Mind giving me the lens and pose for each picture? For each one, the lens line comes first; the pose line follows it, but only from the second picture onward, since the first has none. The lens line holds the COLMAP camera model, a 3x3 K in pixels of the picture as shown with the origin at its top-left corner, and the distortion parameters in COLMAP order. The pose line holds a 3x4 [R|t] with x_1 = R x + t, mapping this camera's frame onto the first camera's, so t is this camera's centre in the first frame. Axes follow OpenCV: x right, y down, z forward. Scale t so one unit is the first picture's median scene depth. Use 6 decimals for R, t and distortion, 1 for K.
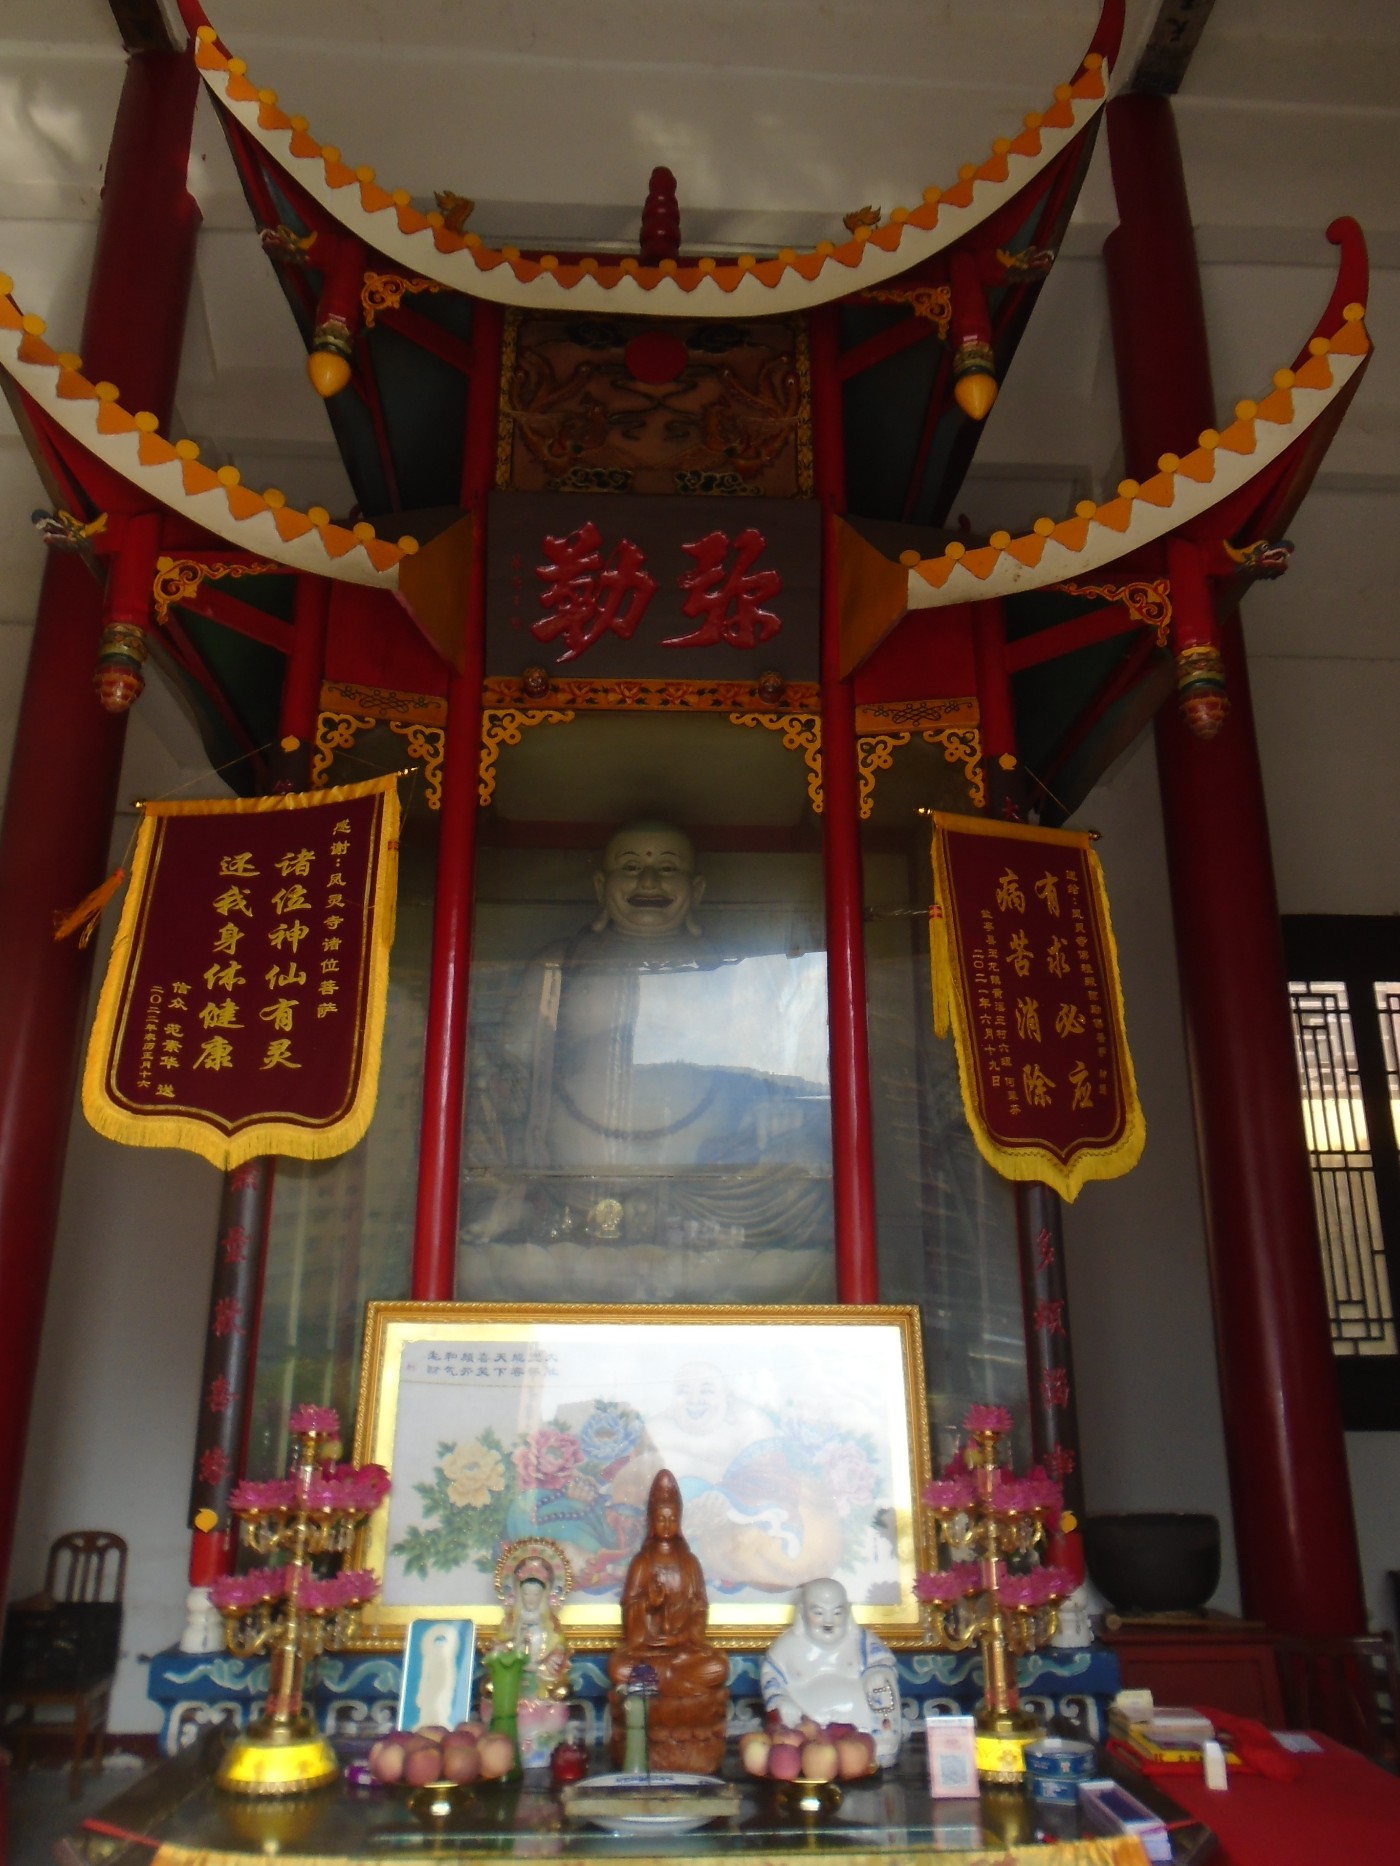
lens RADIAL K [[1420.7, 0, 700.0], [0, 1420.7, 933.0], [0, 0, 1]] dist [-0.005311, 0.003120]
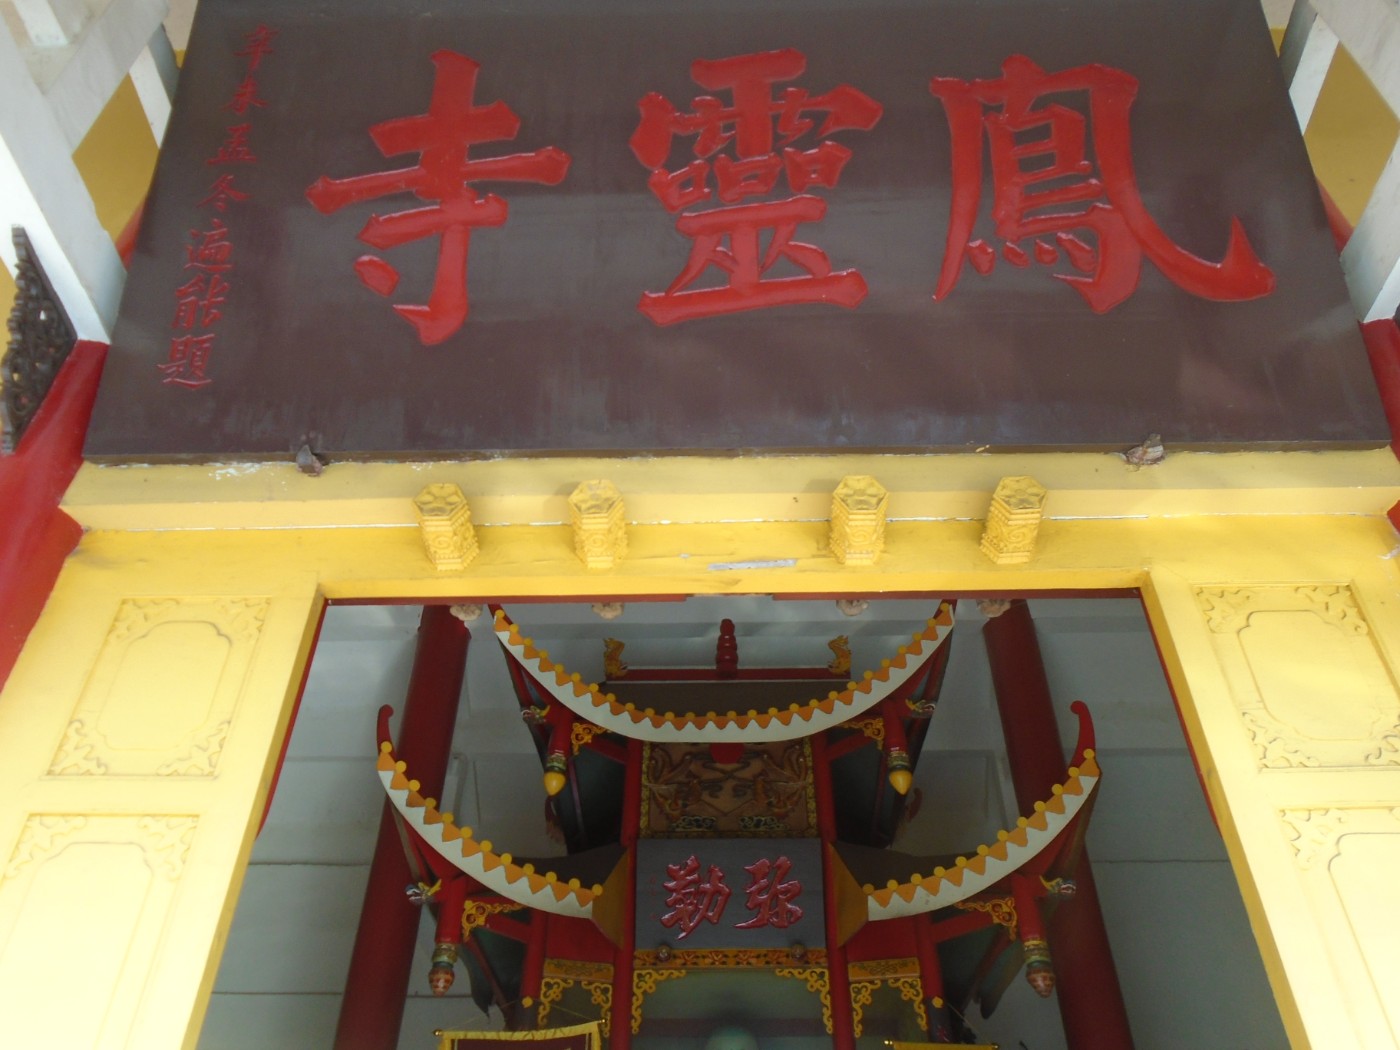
lens RADIAL K [[1065.9, 0, 700.0], [0, 1065.9, 525.0], [0, 0, 1]] dist [-0.005311, 0.003120]
pose [[0.997702, -0.043383, -0.052050, 0.020722], [0.018809, 0.915293, -0.402350, -0.131212], [0.065096, 0.400446, 0.914005, -0.415172]]
